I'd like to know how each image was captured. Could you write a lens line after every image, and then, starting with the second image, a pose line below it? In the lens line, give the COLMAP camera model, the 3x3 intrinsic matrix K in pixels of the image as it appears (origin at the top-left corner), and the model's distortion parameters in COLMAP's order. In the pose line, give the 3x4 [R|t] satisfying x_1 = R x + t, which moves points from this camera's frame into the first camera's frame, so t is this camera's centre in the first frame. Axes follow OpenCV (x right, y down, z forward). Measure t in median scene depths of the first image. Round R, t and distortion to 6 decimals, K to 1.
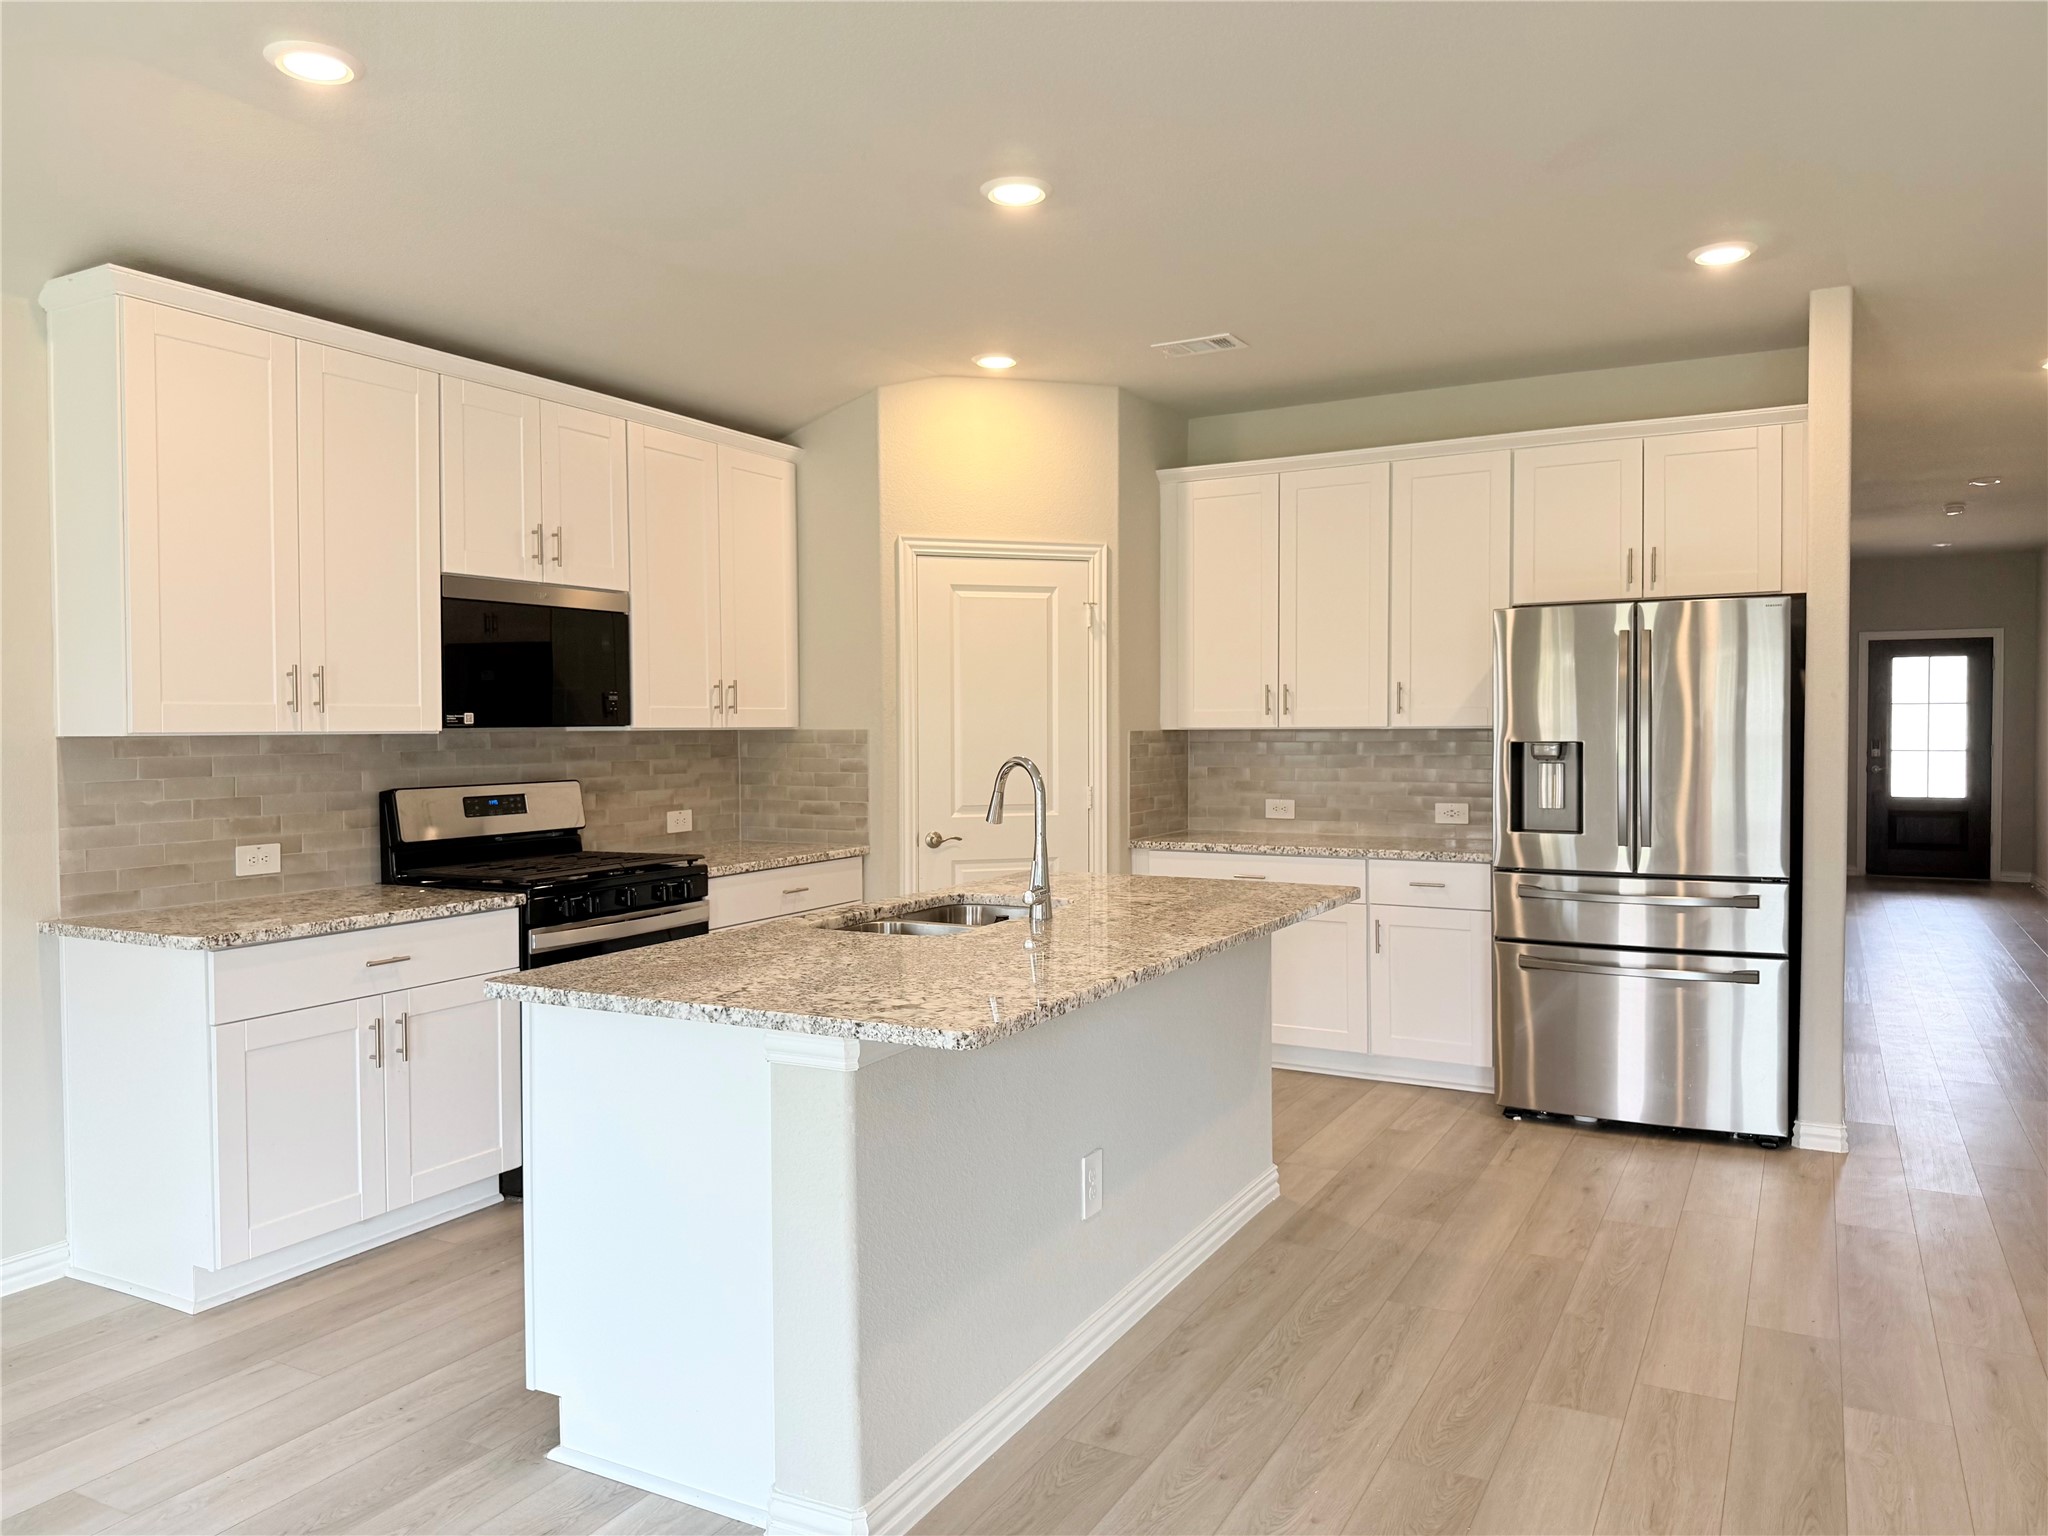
lens RADIAL K [[1437.0, 0, 1024.0], [0, 1437.0, 768.0], [0, 0, 1]] dist [0.135407, -0.183998]
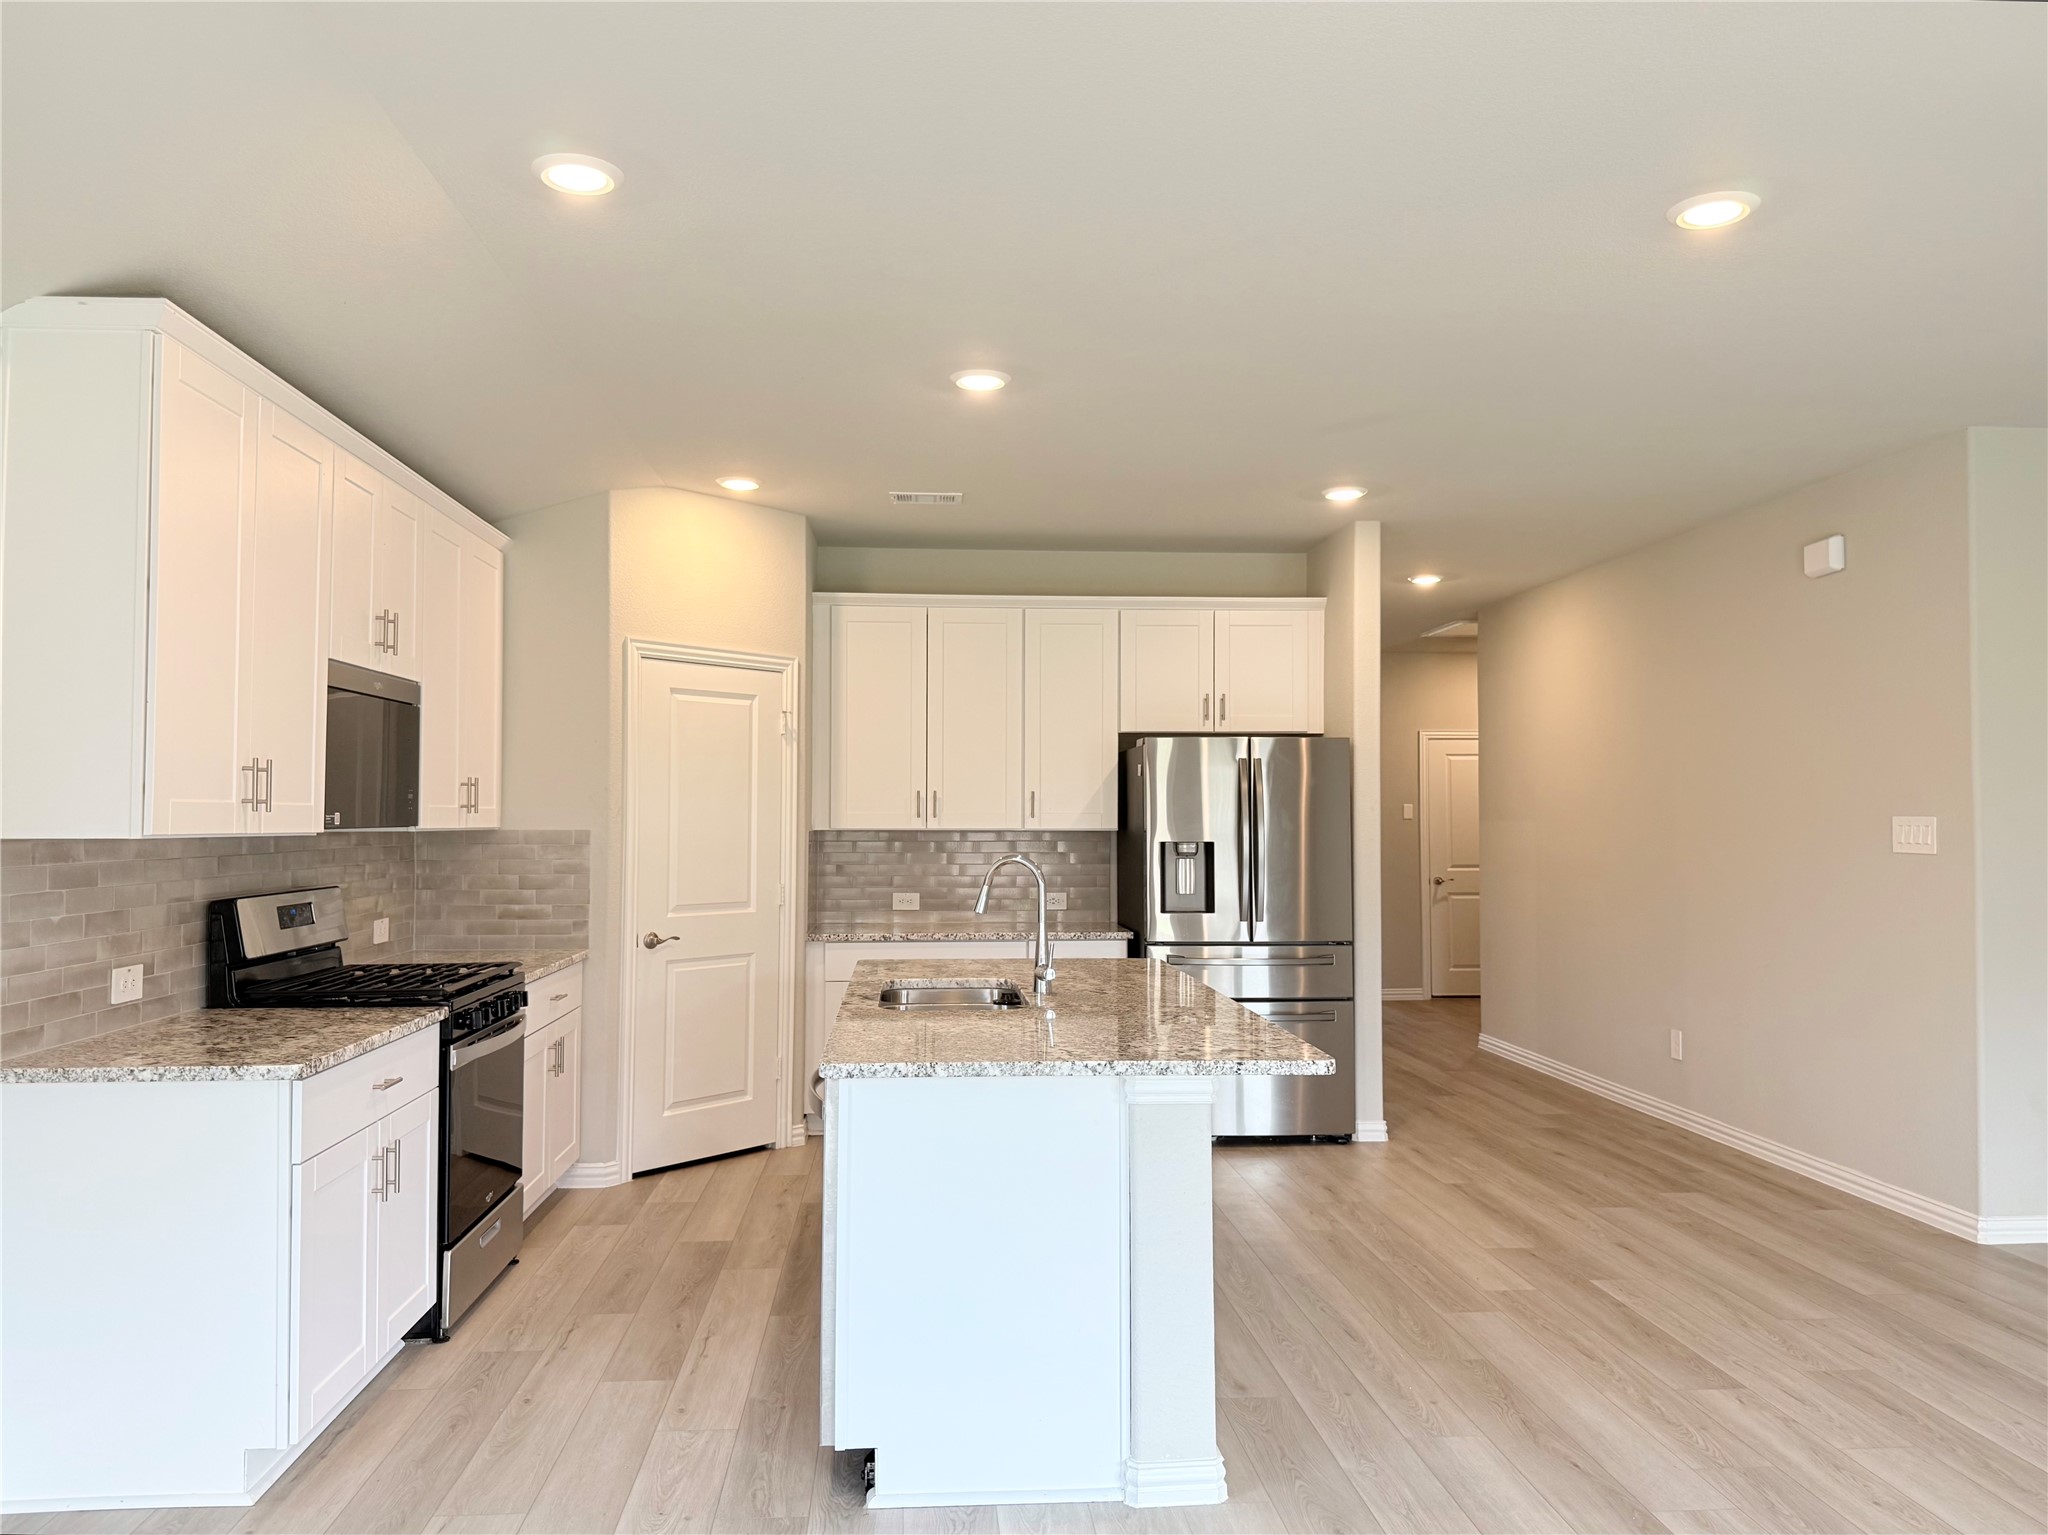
lens RADIAL K [[1475.6, 0, 1002.1], [0, 1475.6, 773.0], [0, 0, 1]] dist [0.119032, -0.144630]
pose [[0.844038, 0.023932, 0.535749, -0.484672], [0.009914, 0.998137, -0.060206, -0.001736], [-0.536192, 0.056128, 0.842228, -0.009584]]
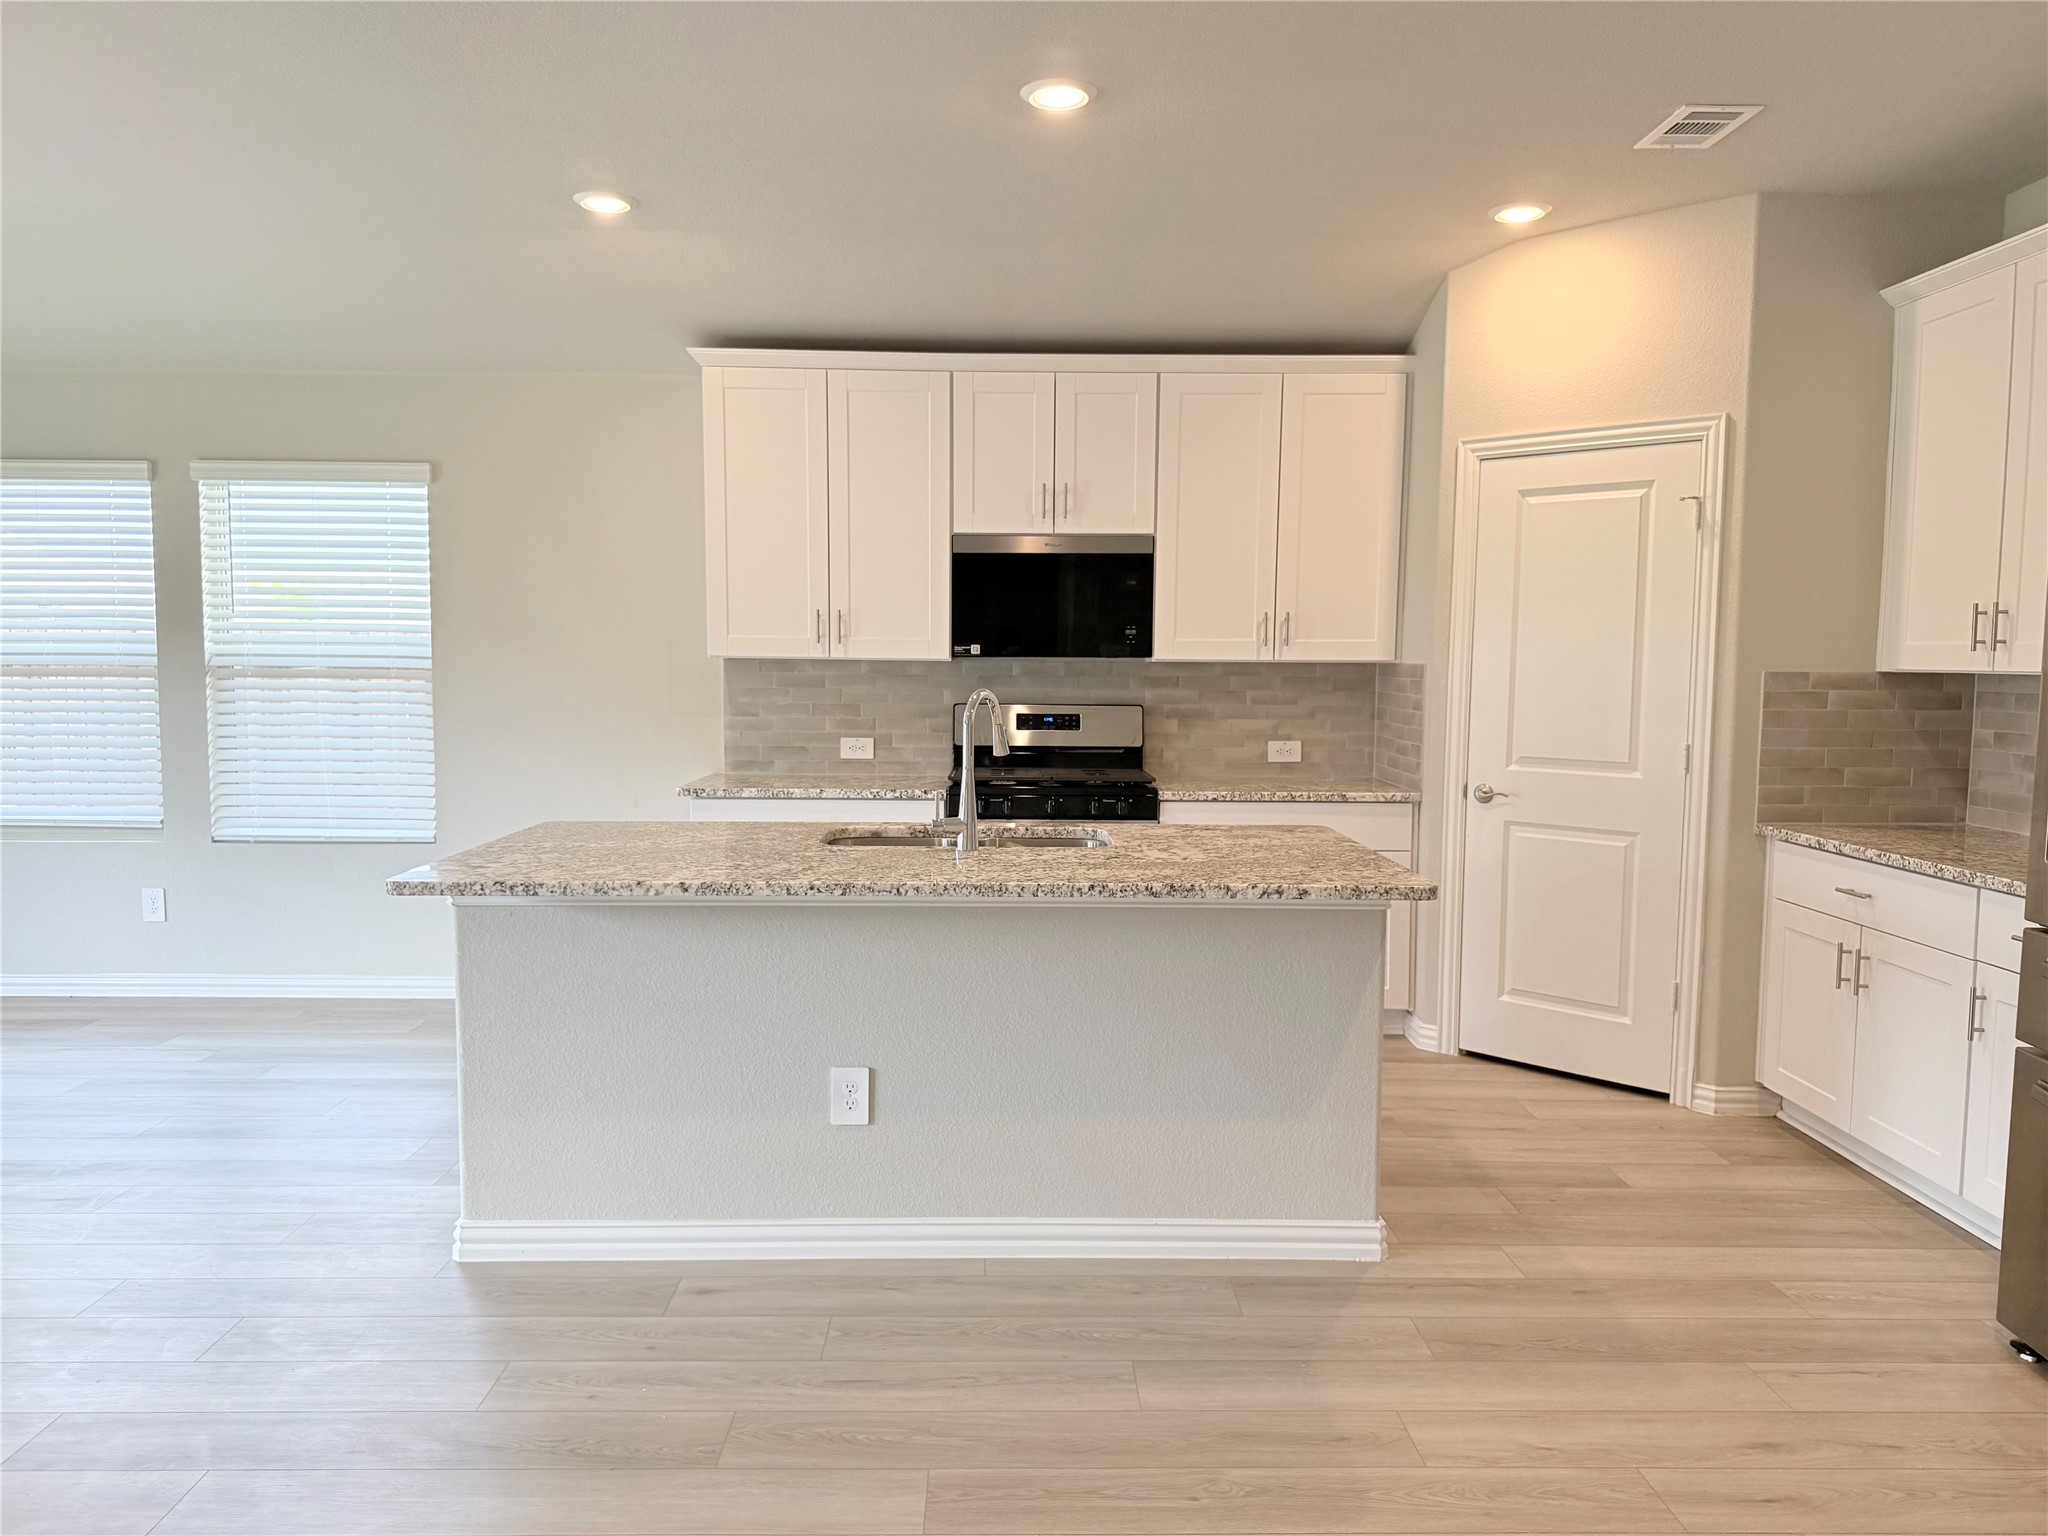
lens RADIAL K [[1437.0, 0, 1024.0], [0, 1437.0, 768.0], [0, 0, 1]] dist [0.135407, -0.183998]
pose [[0.492765, 0.076818, -0.866765, 0.648816], [-0.038303, 0.997045, 0.066588, -0.014621], [0.869319, 0.000387, 0.494251, 0.388871]]
